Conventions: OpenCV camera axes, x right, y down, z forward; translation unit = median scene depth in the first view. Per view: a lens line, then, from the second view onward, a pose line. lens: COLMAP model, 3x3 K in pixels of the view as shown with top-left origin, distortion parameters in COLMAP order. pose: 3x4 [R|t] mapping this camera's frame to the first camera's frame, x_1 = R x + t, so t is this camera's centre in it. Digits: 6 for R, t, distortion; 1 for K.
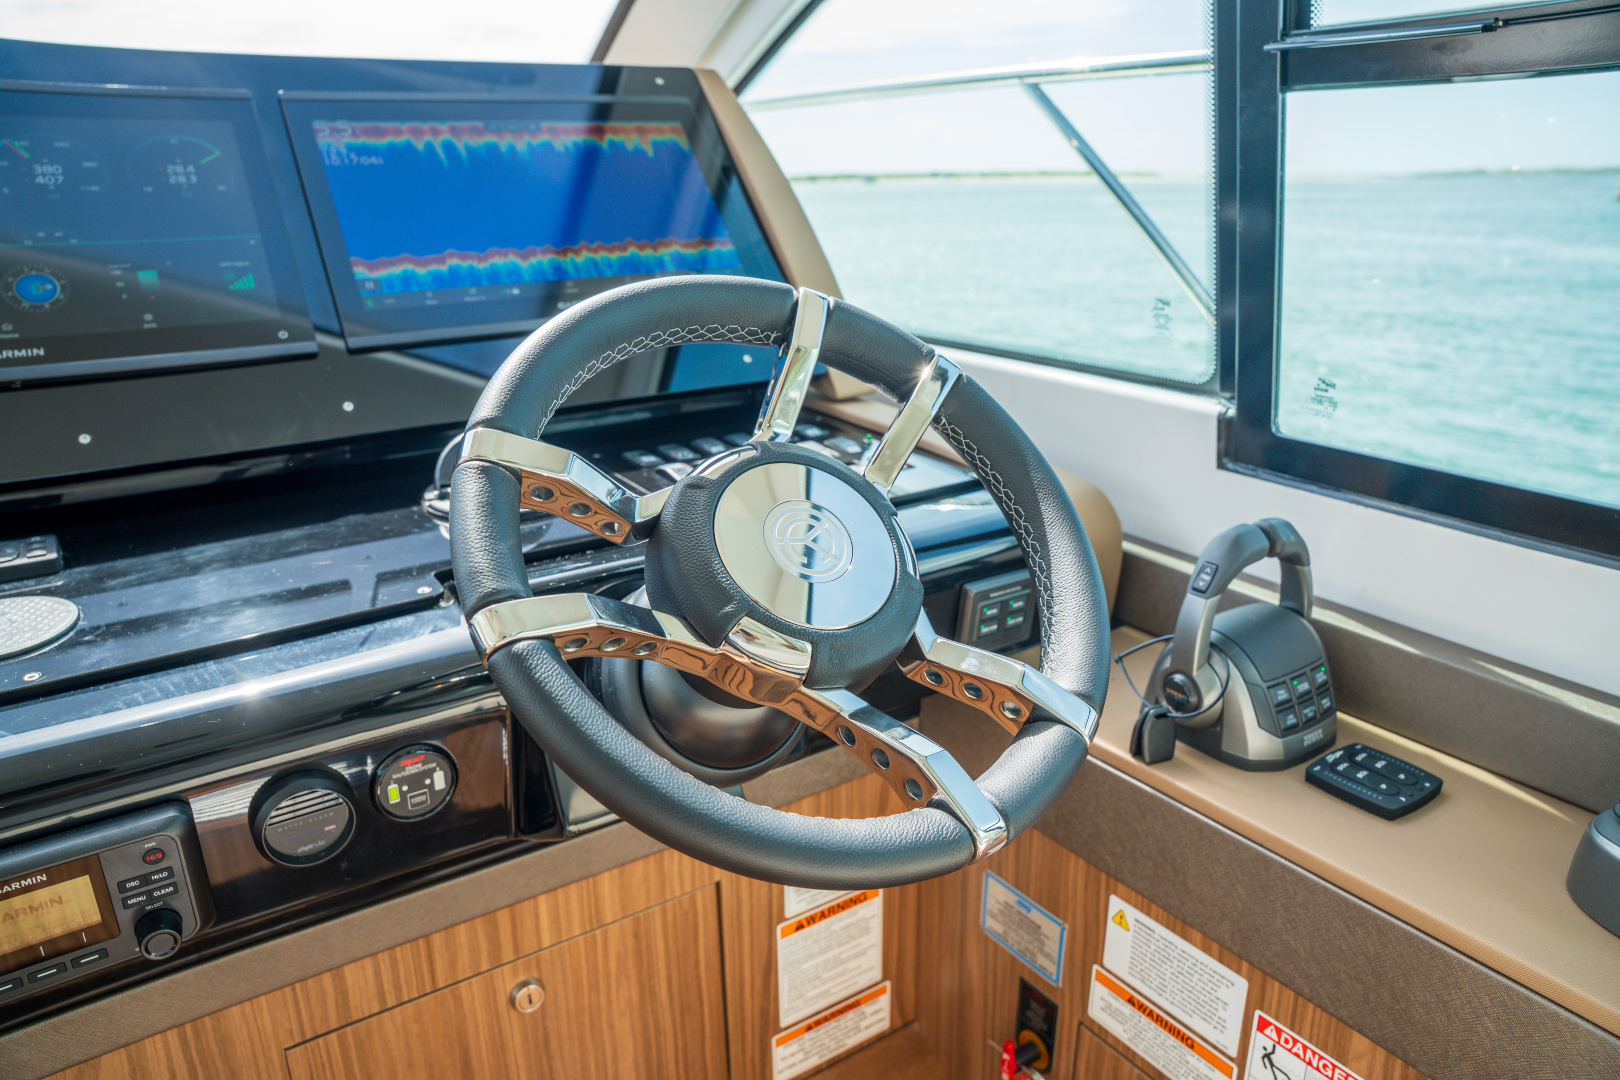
lens RADIAL K [[1104.4, 0, 810.0], [0, 1104.4, 540.0], [0, 0, 1]] dist [-0.129319, 0.080784]
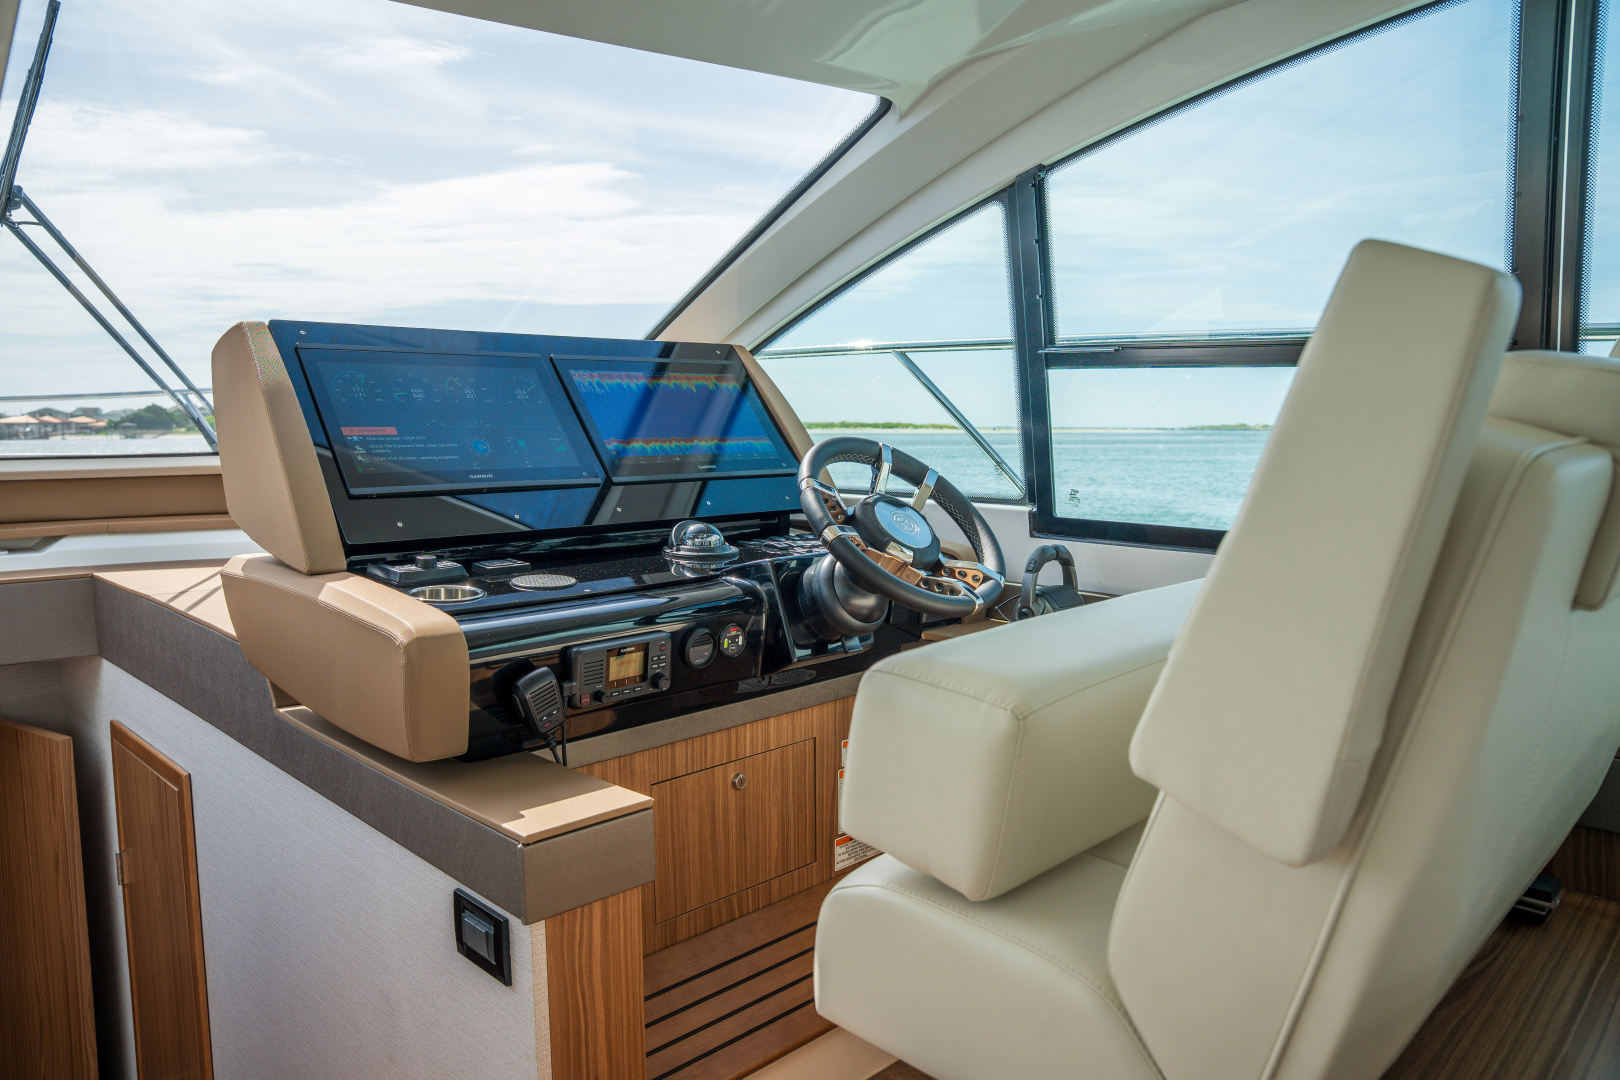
lens RADIAL K [[1151.9, 0, 837.2], [0, 1151.9, 563.0], [0, 0, 1]] dist [-0.131204, 0.121845]
pose [[0.976923, -0.015852, 0.213003, -0.518992], [0.056593, 0.980811, -0.186567, 0.417203], [-0.205959, 0.194316, 0.959074, -1.170778]]
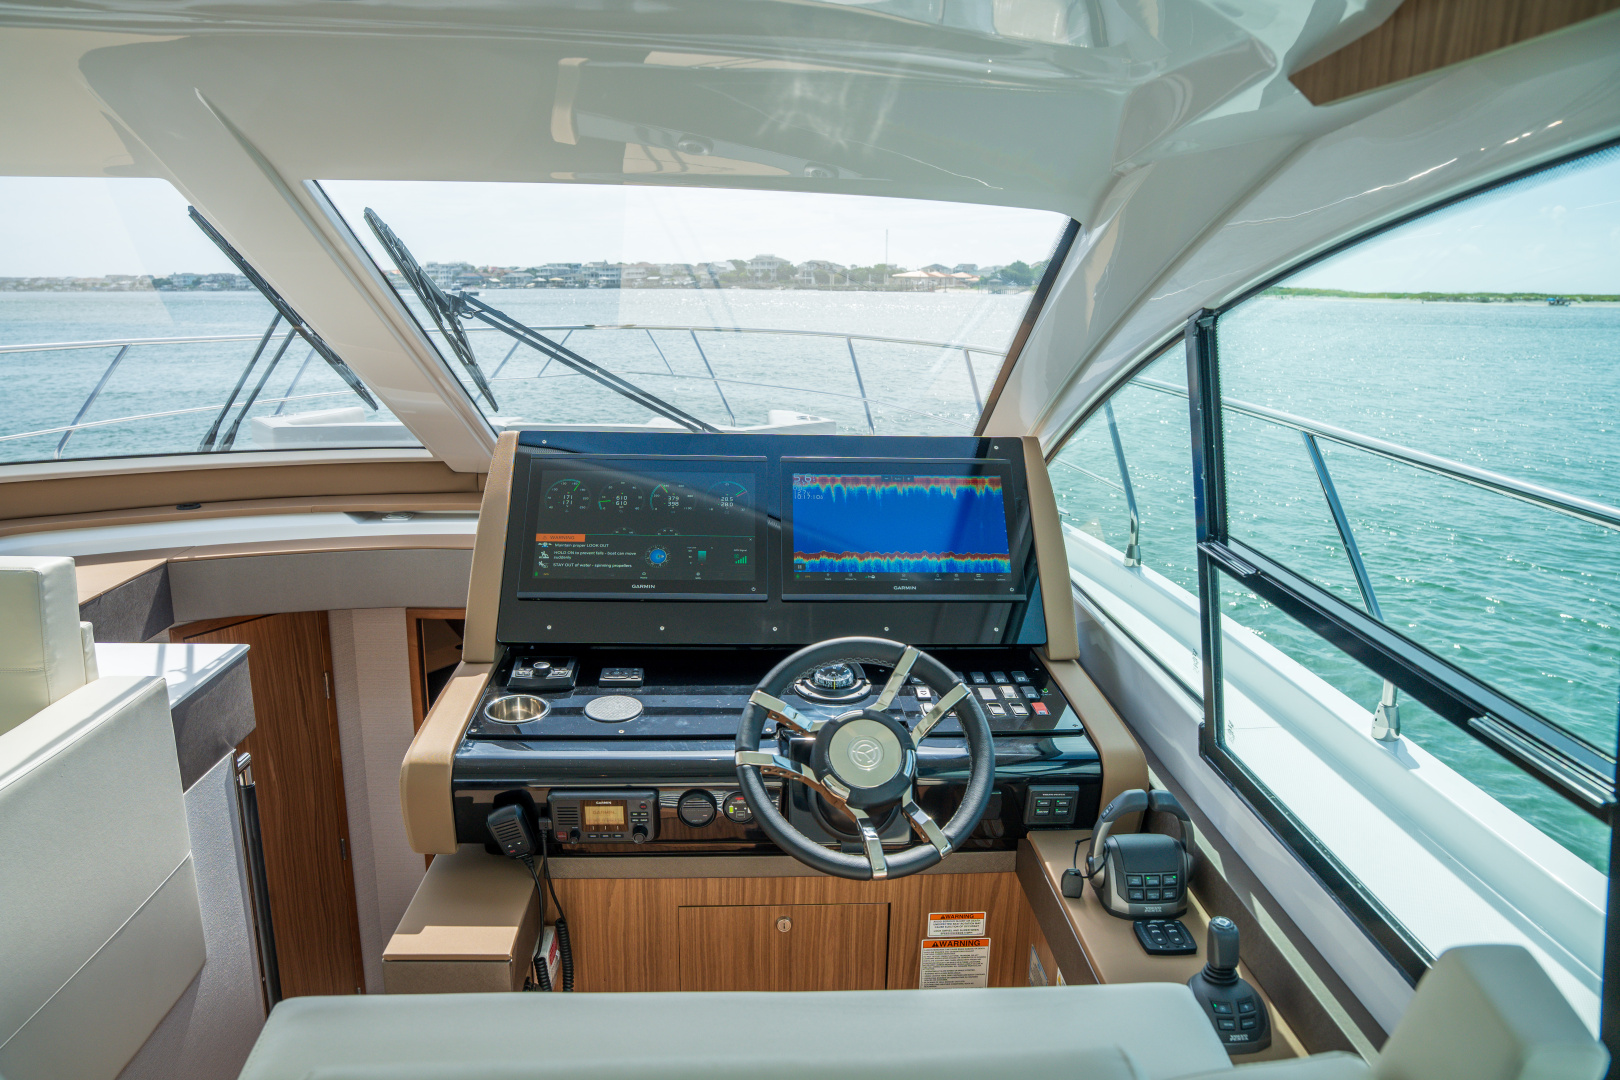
lens RADIAL K [[1186.9, 0, 810.0], [0, 1186.9, 540.0], [0, 0, 1]] dist [-0.149430, 0.118737]
pose [[0.854292, 0.149631, -0.497790, 0.785580], [-0.188964, 0.981548, -0.029250, -0.252735], [0.484228, 0.119053, 0.866804, -1.026856]]
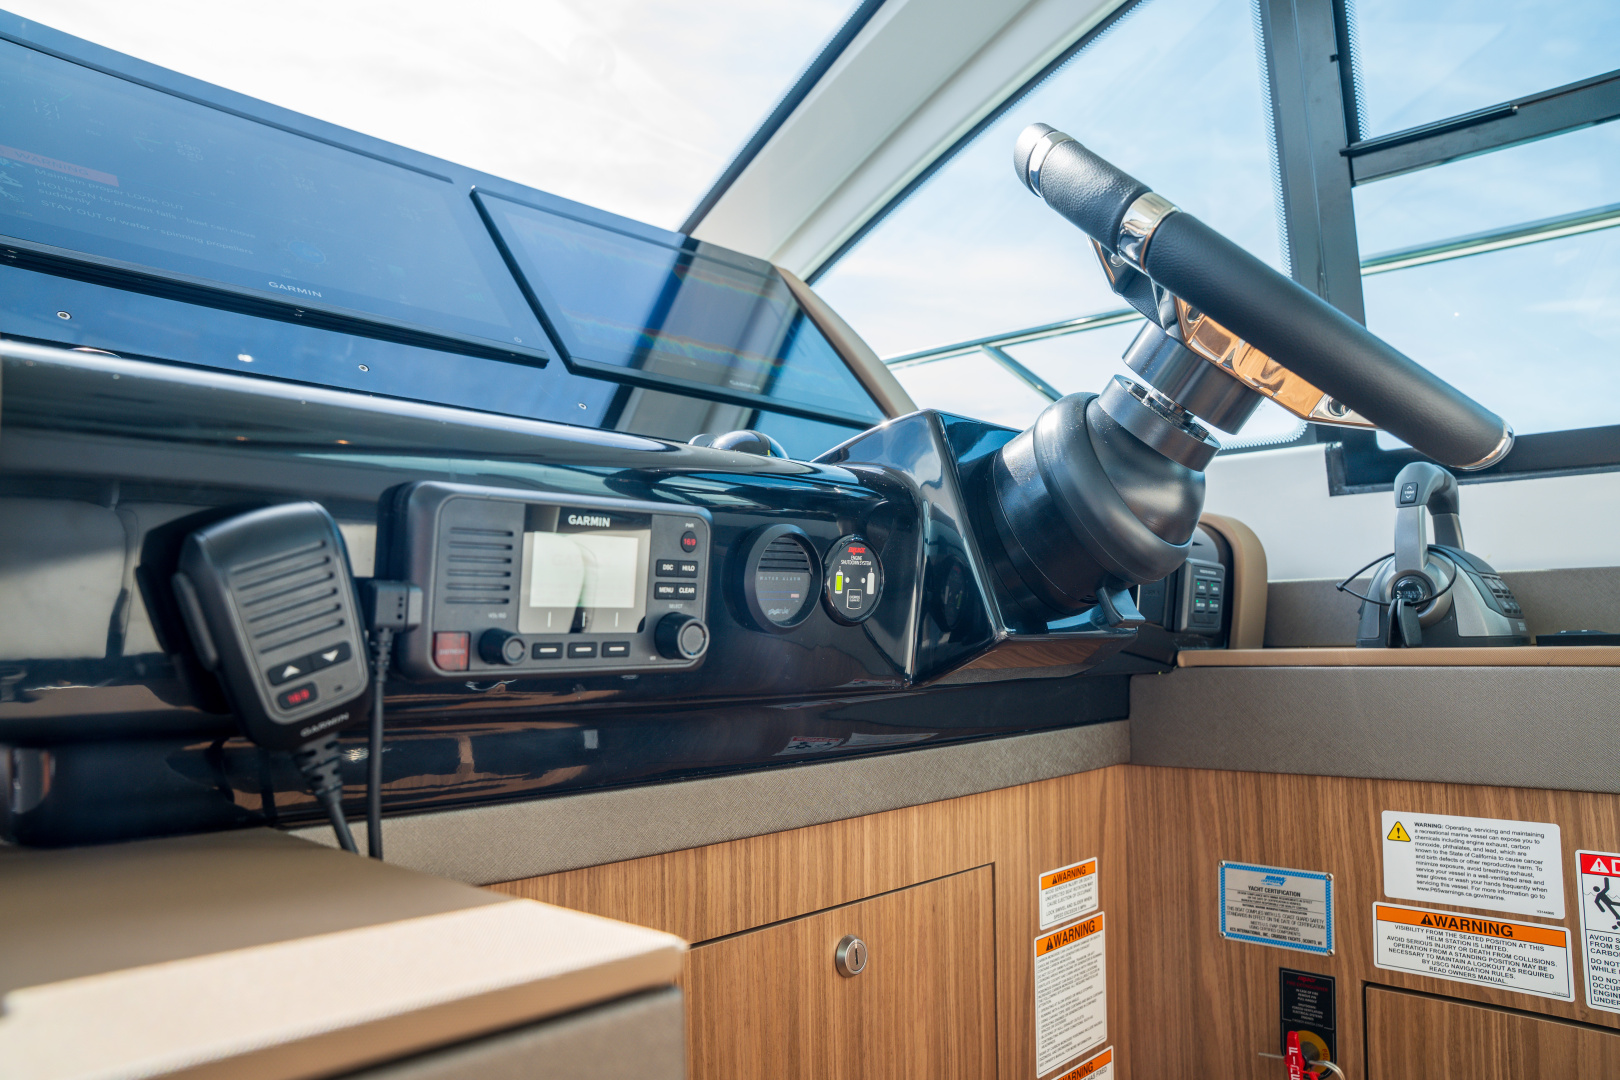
lens RADIAL K [[1104.4, 0, 810.0], [0, 1104.4, 540.0], [0, 0, 1]] dist [-0.129319, 0.080784]
pose [[0.977277, 0.019776, 0.211043, -0.468173], [0.068446, 0.912862, -0.402491, 0.449741], [-0.200613, 0.407790, 0.890765, 0.083421]]
